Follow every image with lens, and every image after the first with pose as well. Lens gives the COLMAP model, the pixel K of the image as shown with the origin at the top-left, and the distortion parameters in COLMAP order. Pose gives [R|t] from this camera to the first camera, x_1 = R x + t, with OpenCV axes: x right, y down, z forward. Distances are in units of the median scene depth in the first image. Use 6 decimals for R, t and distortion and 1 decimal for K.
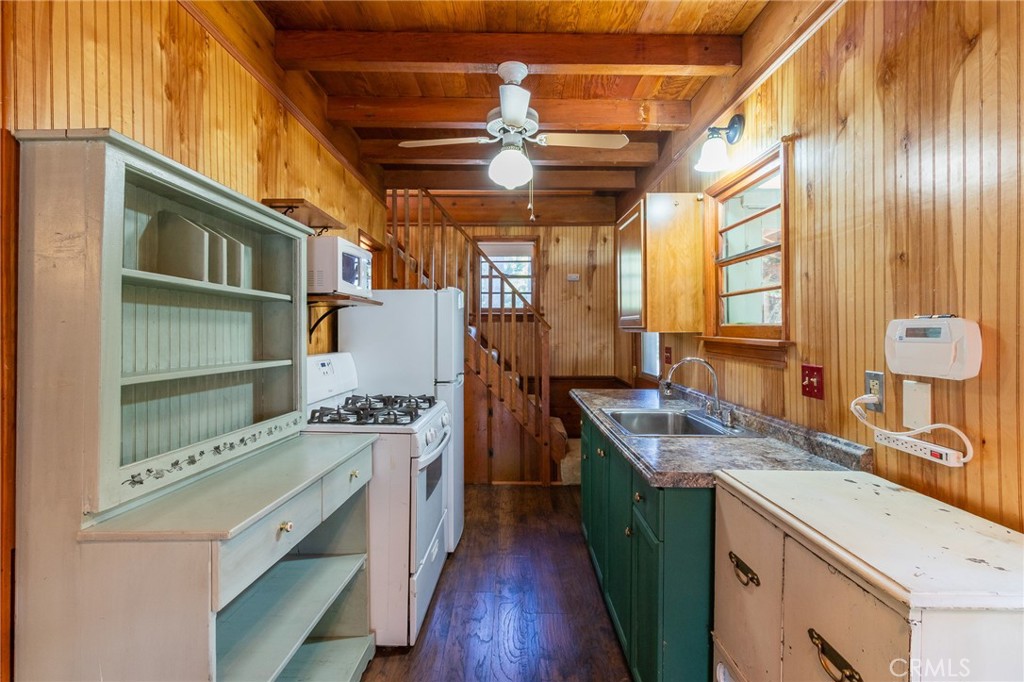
lens RADIAL K [[469.8, 0, 512.4], [0, 469.8, 331.5], [0, 0, 1]] dist [0.006209, -0.000830]
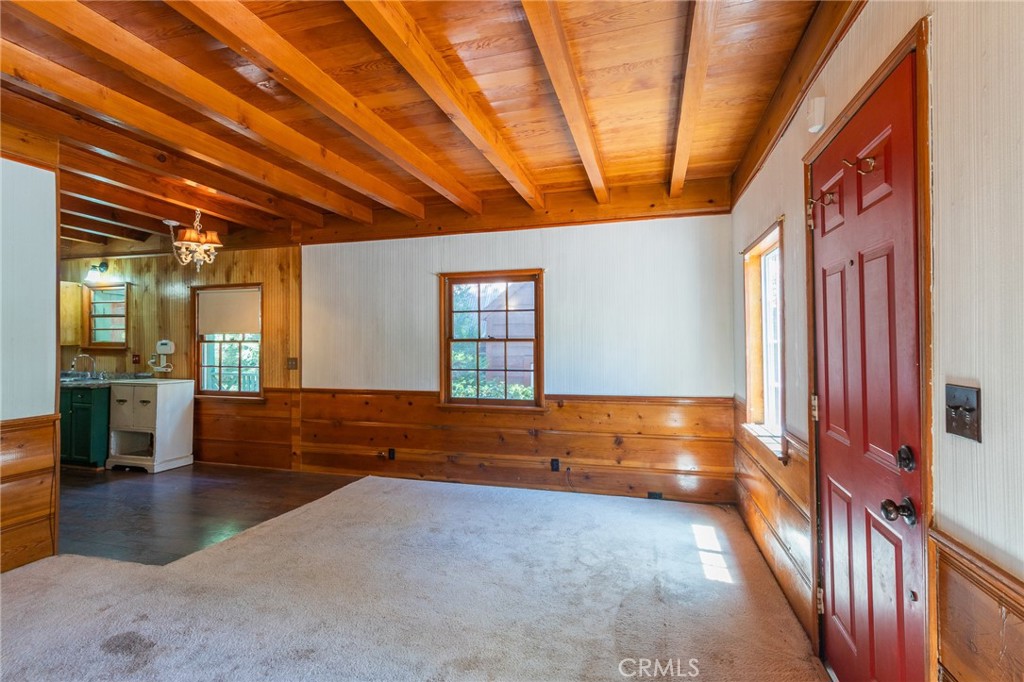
lens RADIAL K [[469.8, 0, 513.2], [0, 469.8, 337.0], [0, 0, 1]] dist [0.006209, -0.000830]
pose [[0.281537, 0.013433, 0.959456, -1.742899], [0.004286, 0.999874, -0.015256, 0.011198], [-0.959541, 0.008407, 0.281444, -2.401173]]
